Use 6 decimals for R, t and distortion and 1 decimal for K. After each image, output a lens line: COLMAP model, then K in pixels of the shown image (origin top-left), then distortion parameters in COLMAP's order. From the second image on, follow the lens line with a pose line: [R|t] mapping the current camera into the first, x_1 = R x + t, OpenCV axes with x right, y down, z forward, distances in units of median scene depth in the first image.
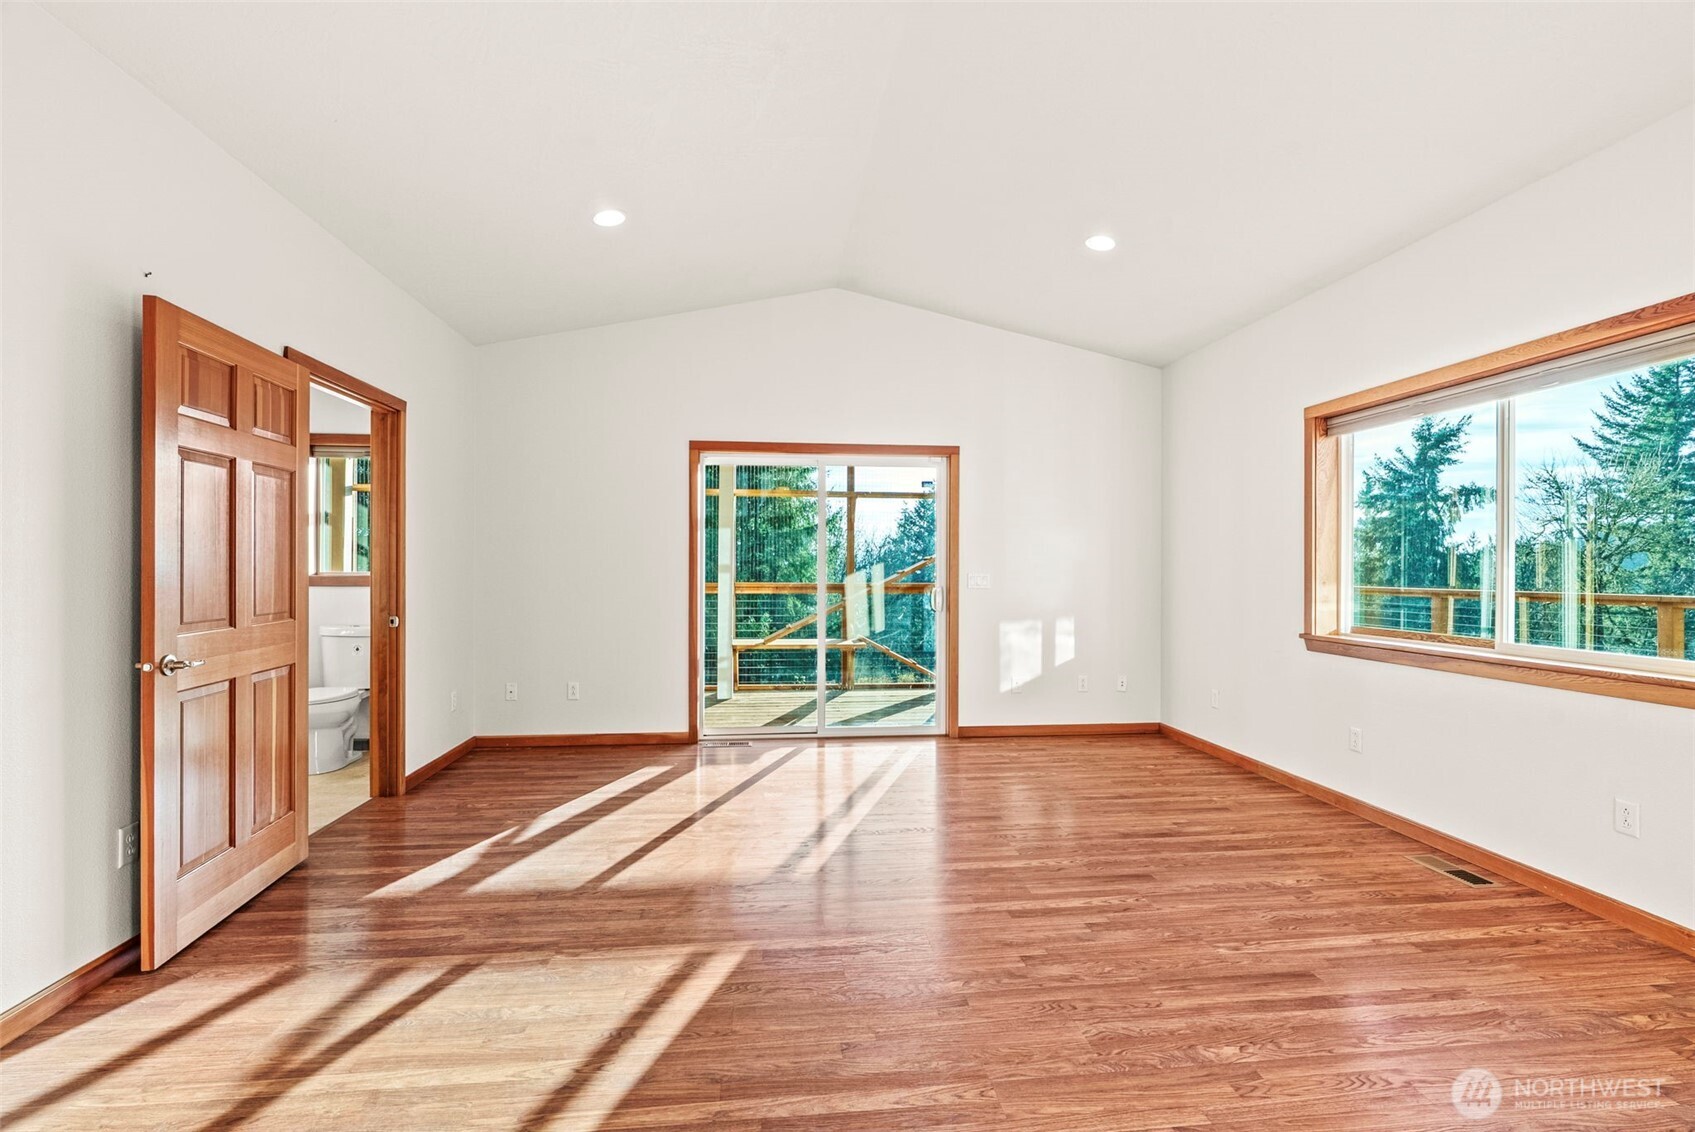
lens RADIAL K [[769.9, 0, 847.5], [0, 769.9, 566.0], [0, 0, 1]] dist [-0.003179, 0.000271]
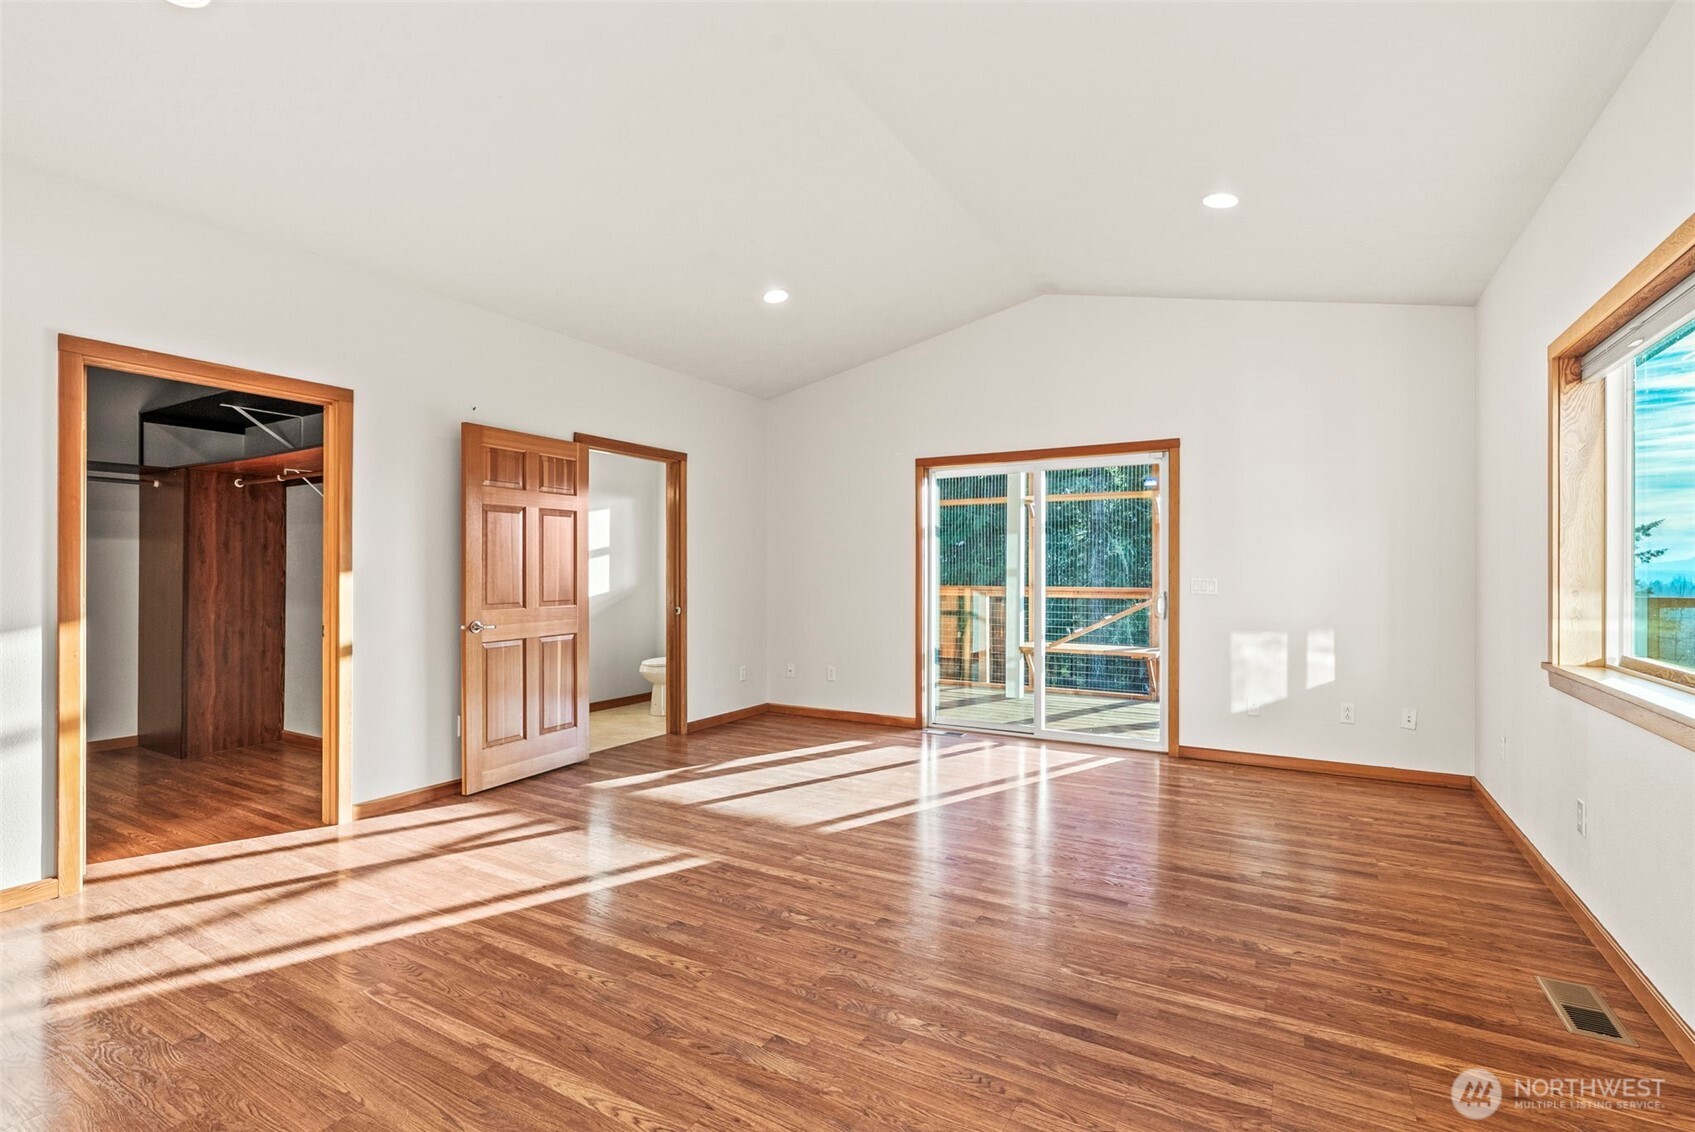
lens RADIAL K [[781.9, 0, 845.1], [0, 781.9, 570.2], [0, 0, 1]] dist [-0.001898, 0.000559]
pose [[0.799573, -0.005204, -0.600546, 0.644115], [0.004421, 0.999986, -0.002780, 0.004021], [0.600552, -0.000432, 0.799585, 0.045224]]
